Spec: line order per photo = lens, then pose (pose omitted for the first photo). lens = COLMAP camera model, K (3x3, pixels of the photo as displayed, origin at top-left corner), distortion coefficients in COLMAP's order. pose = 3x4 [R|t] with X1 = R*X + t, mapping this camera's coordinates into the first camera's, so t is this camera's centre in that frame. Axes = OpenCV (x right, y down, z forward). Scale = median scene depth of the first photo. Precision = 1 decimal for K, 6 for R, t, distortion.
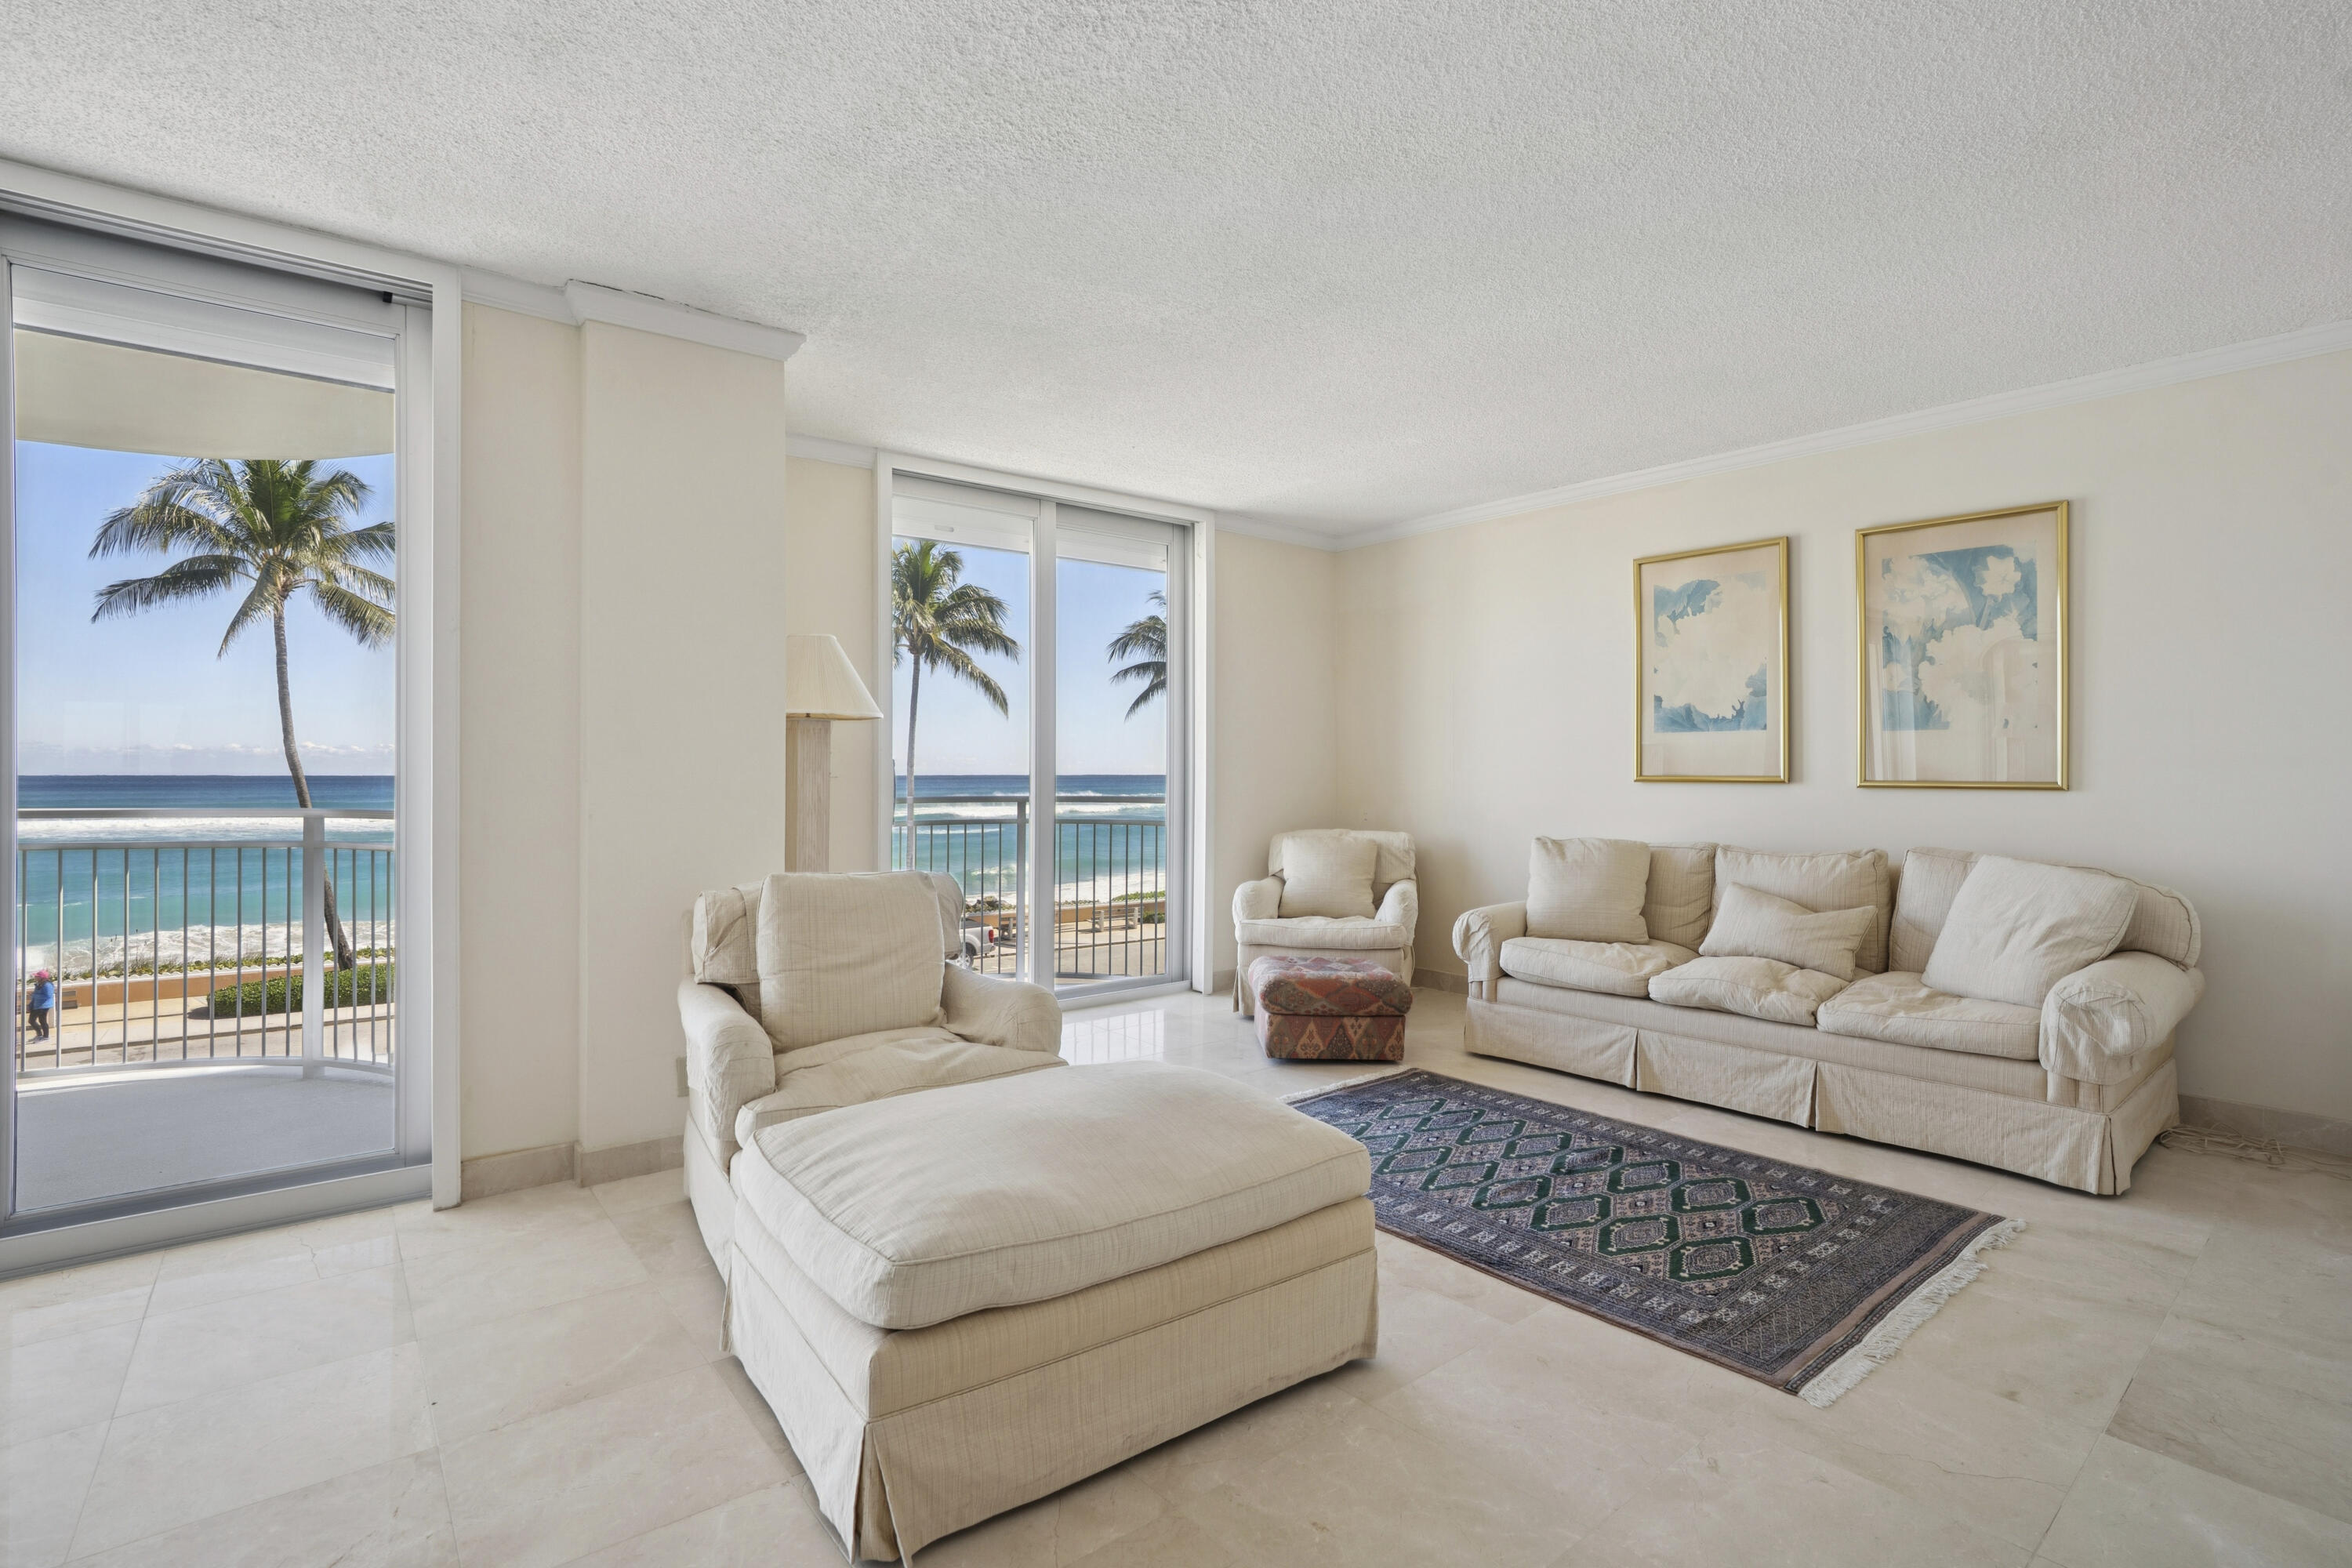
lens RADIAL K [[1084.4, 0, 1199.4], [0, 1084.4, 783.7], [0, 0, 1]] dist [-0.026689, 0.000481]
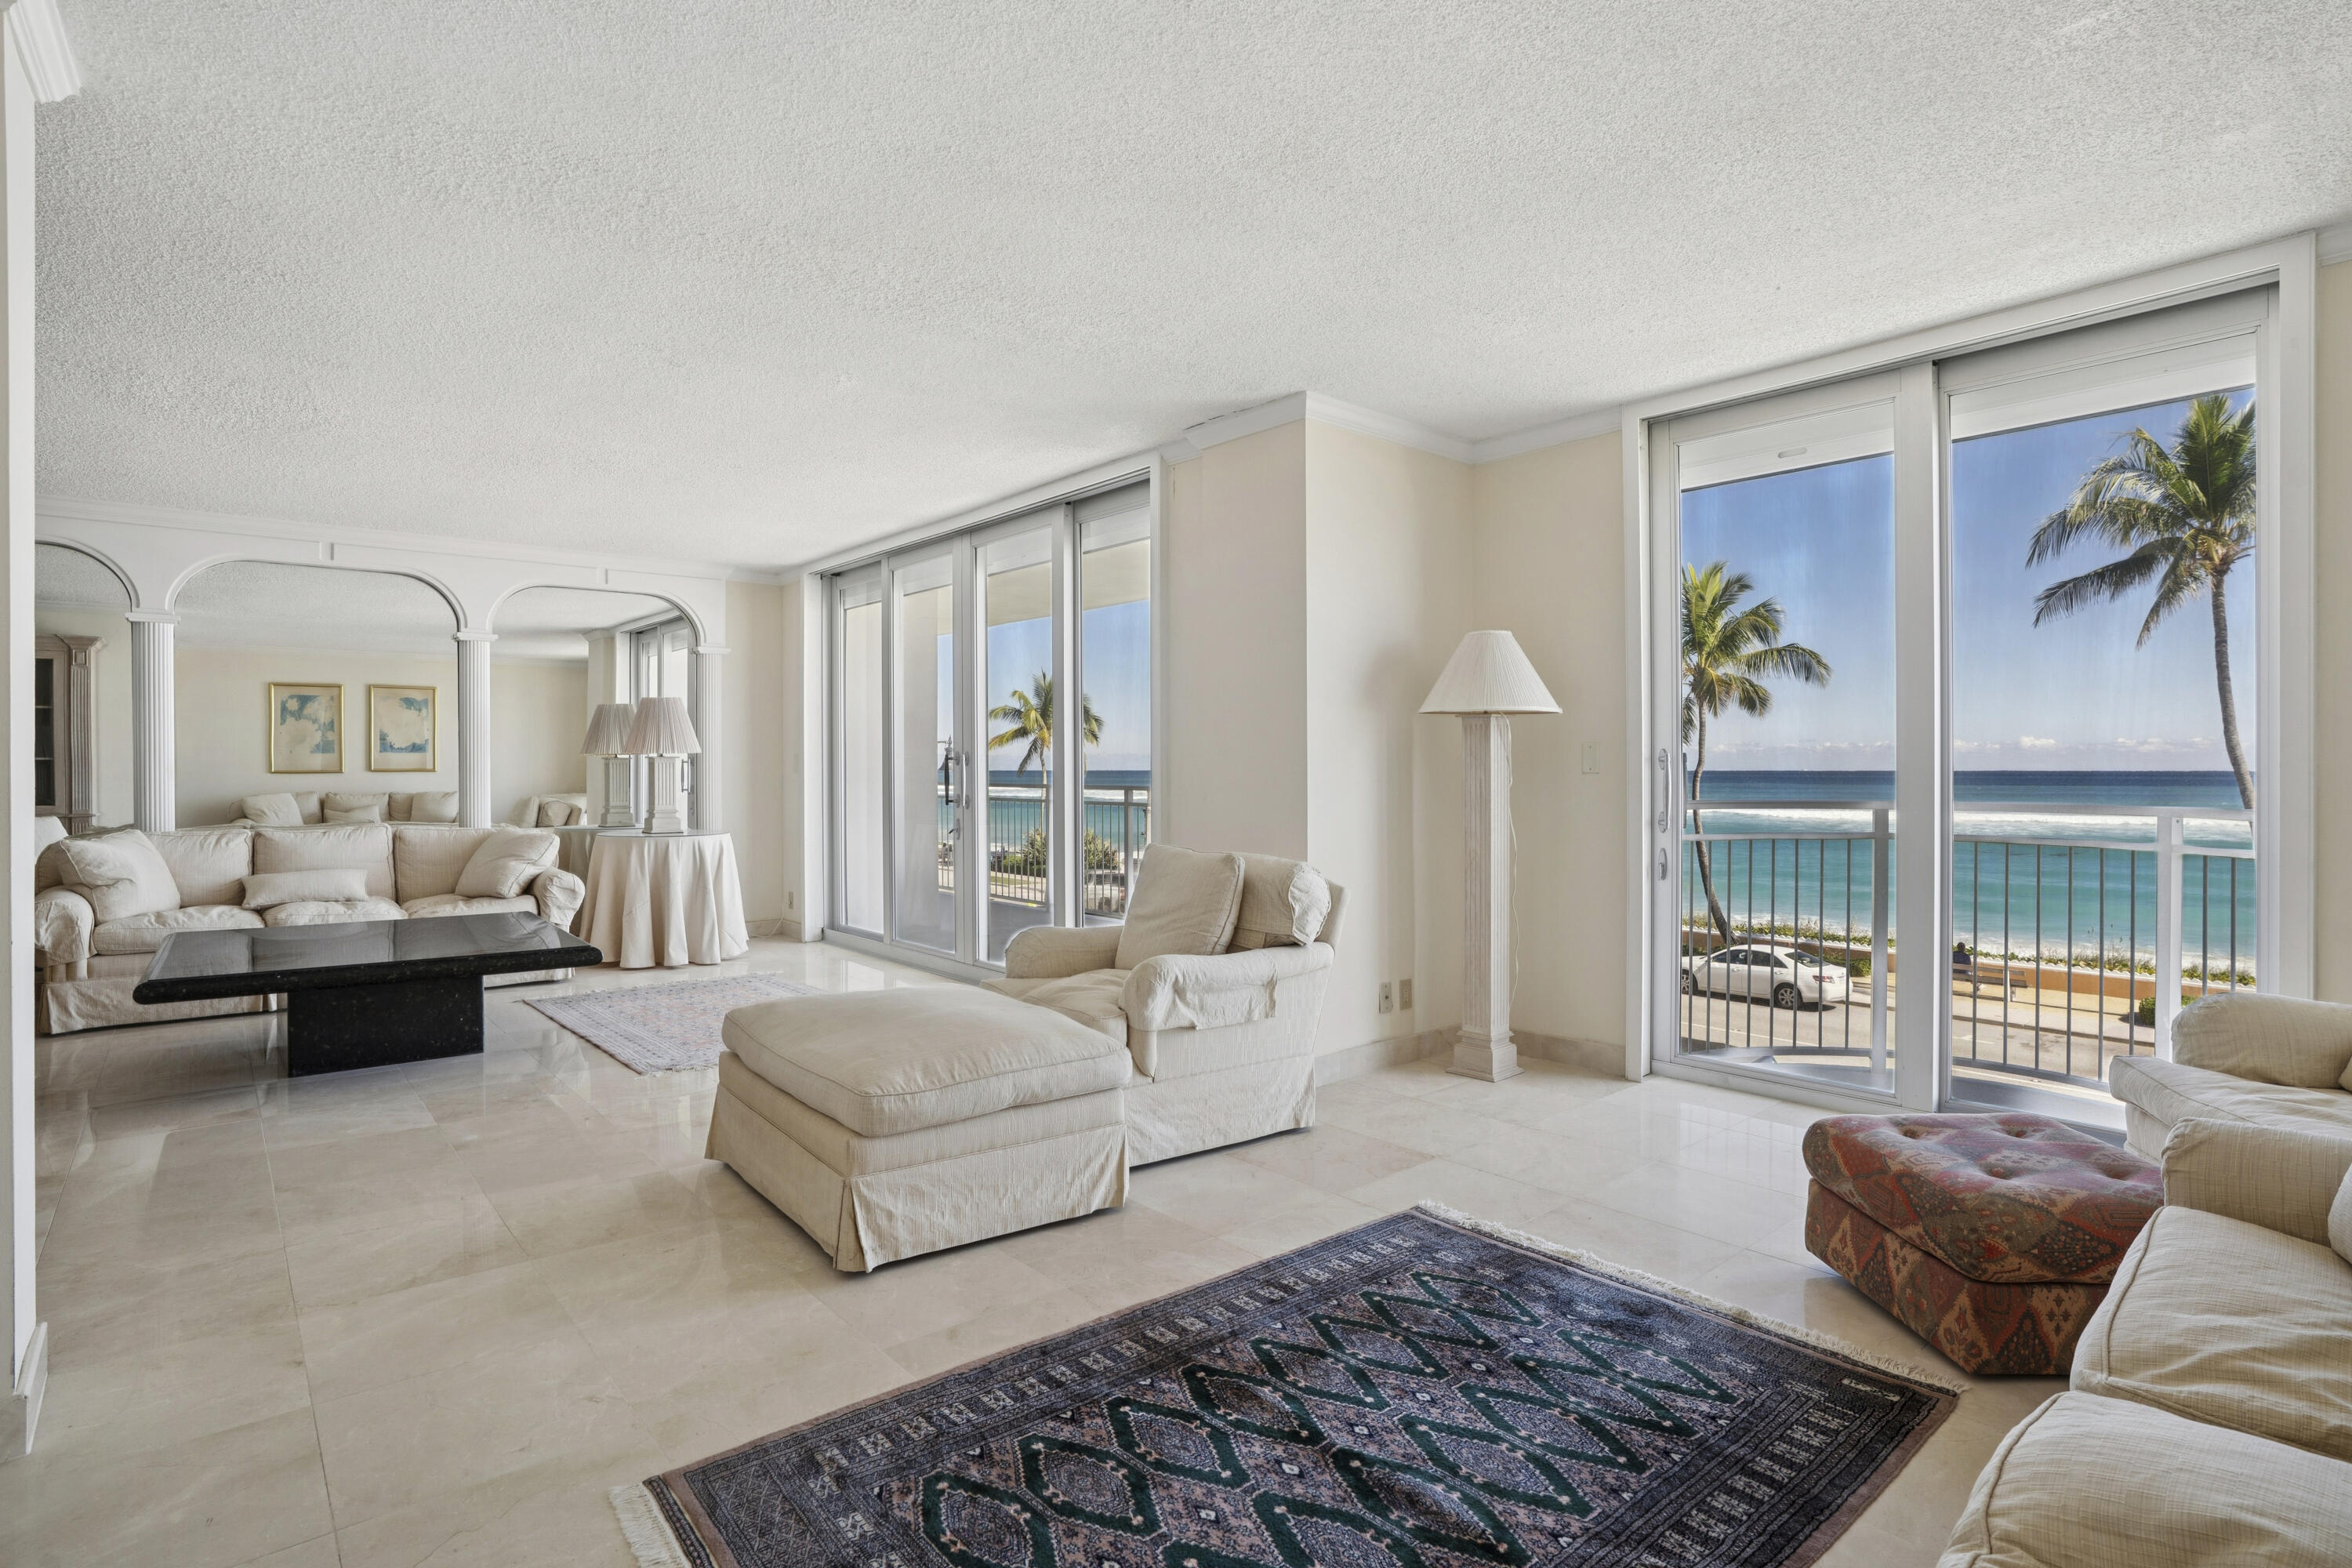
lens RADIAL K [[1210.8, 0, 1188.4], [0, 1210.8, 788.6], [0, 0, 1]] dist [-0.019658, -0.000943]
pose [[-0.006080, 0.009754, -0.999934, 0.789066], [-0.002771, 0.999948, 0.009771, 0.000856], [0.999978, 0.002830, -0.006053, 0.751282]]
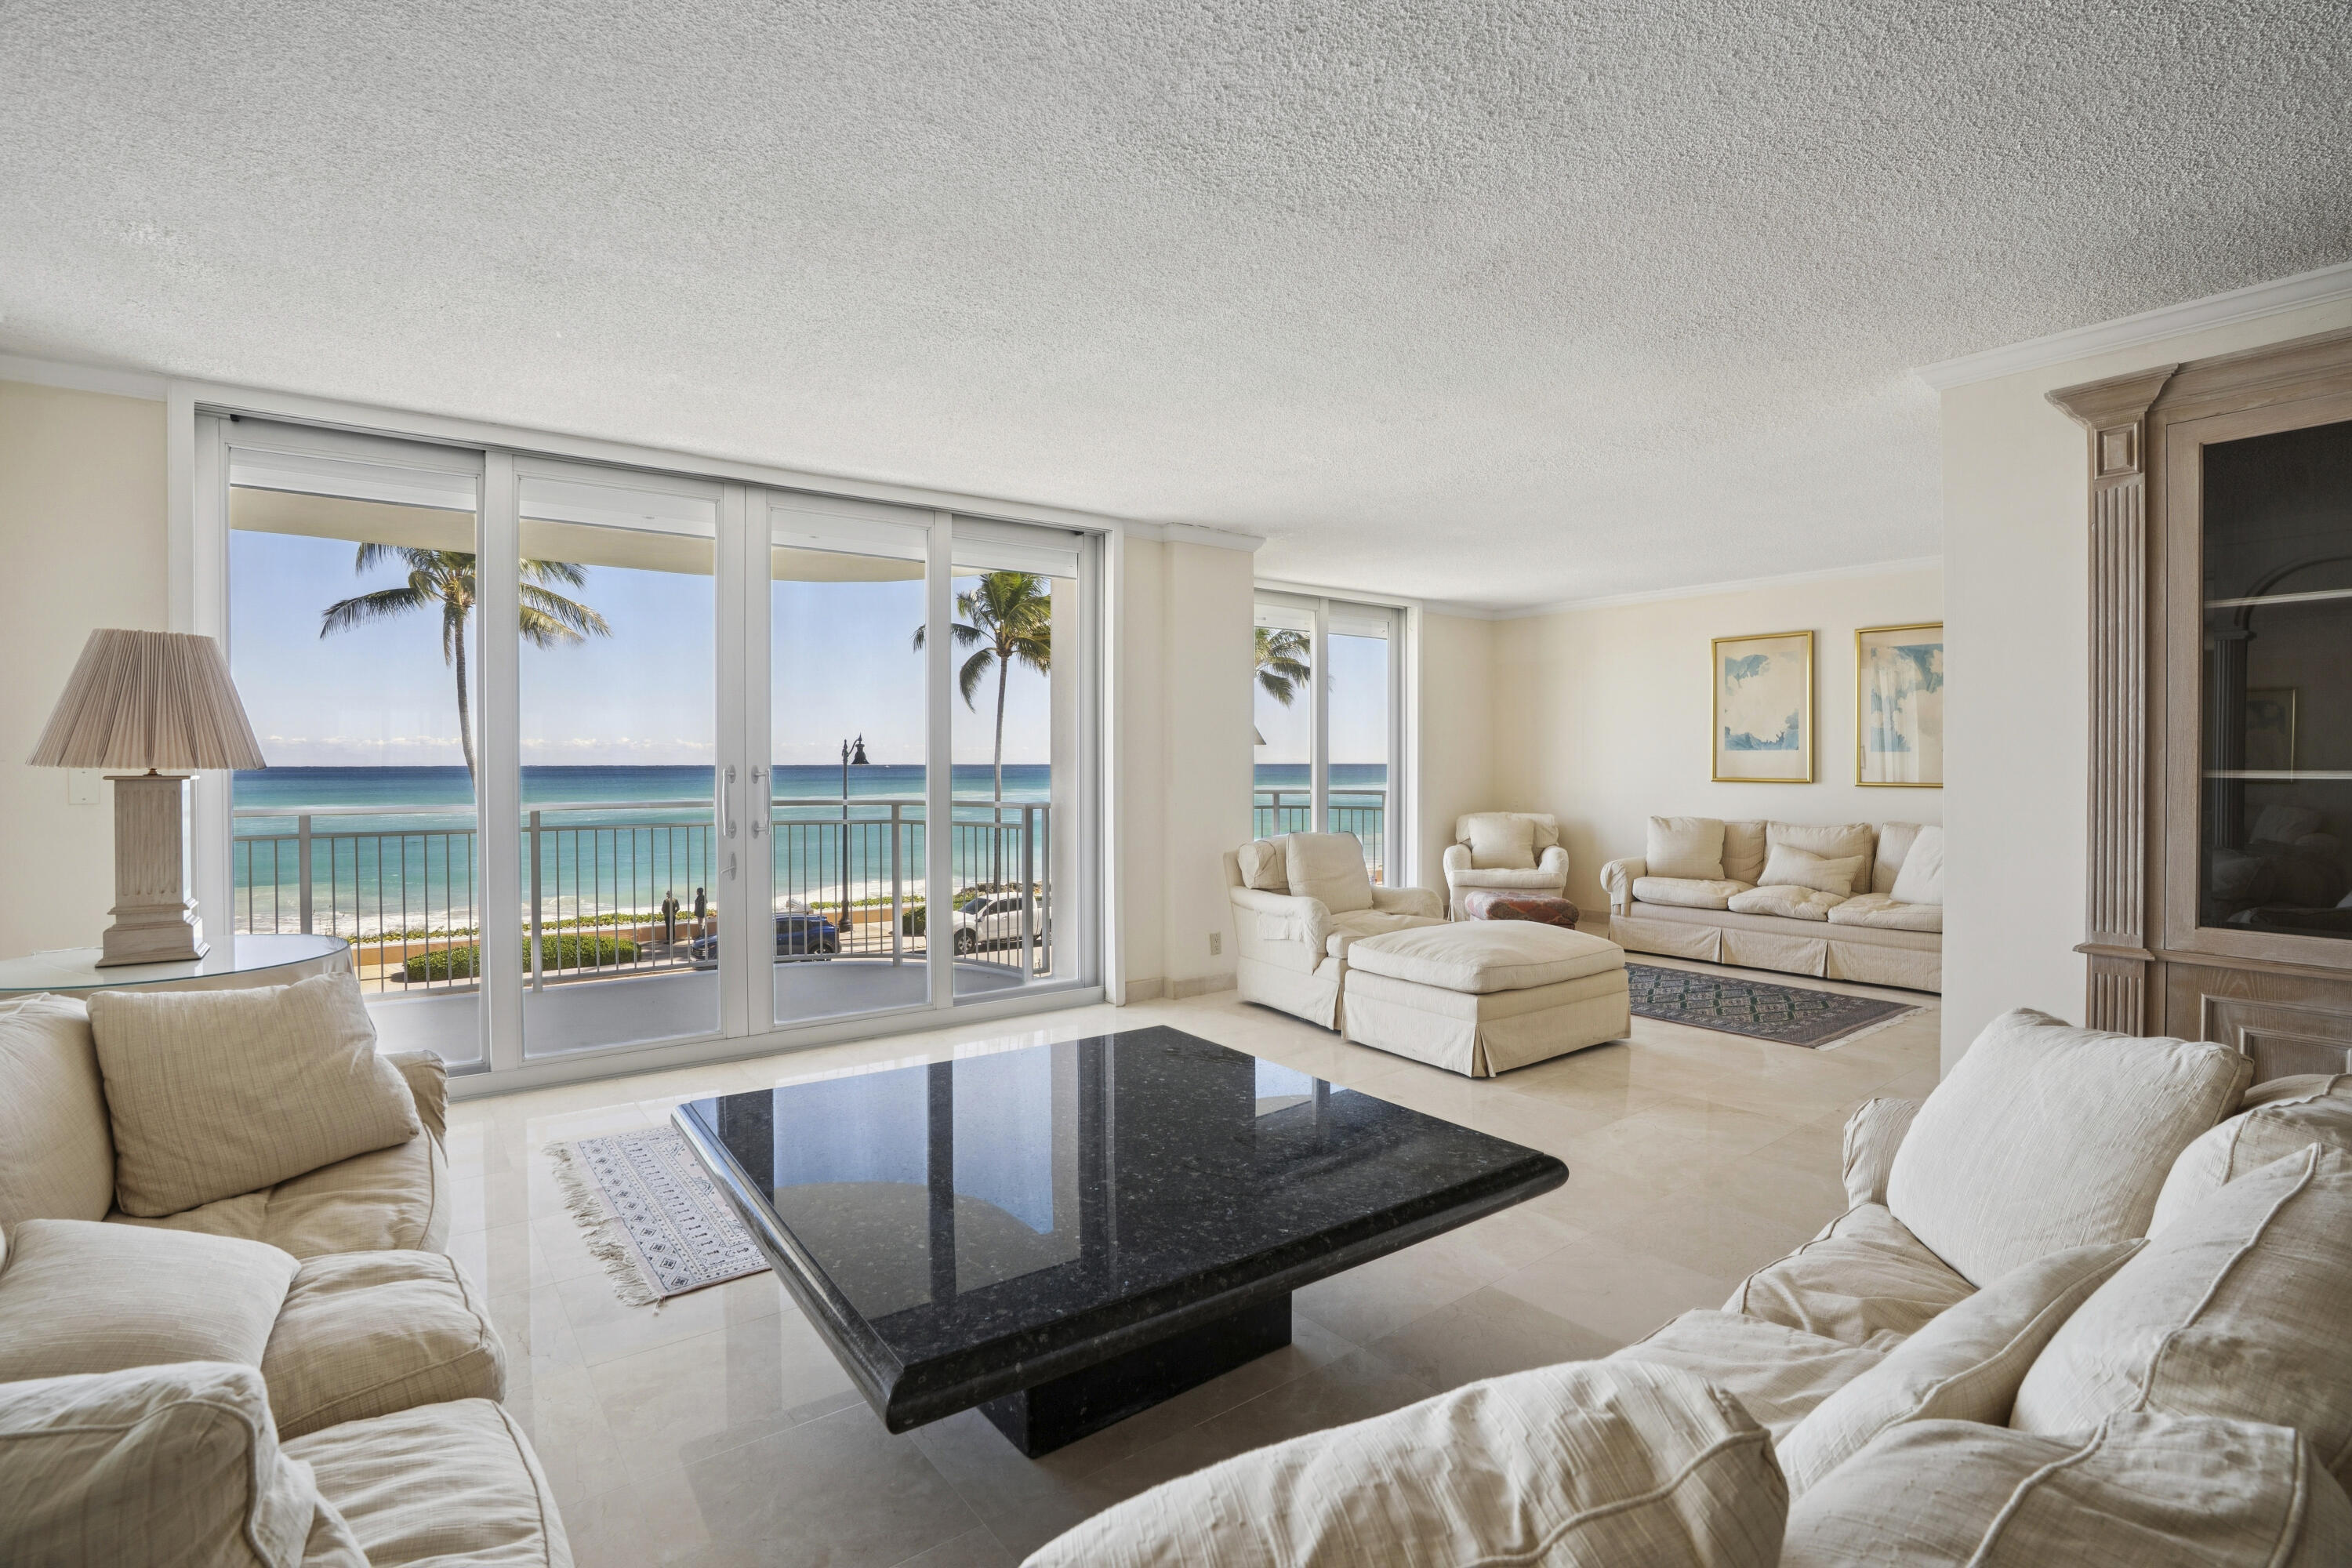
lens RADIAL K [[1084.4, 0, 1166.6], [0, 1084.4, 785.1], [0, 0, 1]] dist [-0.026689, 0.000481]
pose [[0.999234, -0.000296, -0.039141, -0.360405], [0.000720, 0.999941, 0.010827, -0.015553], [0.039136, -0.010847, 0.999175, -0.654039]]
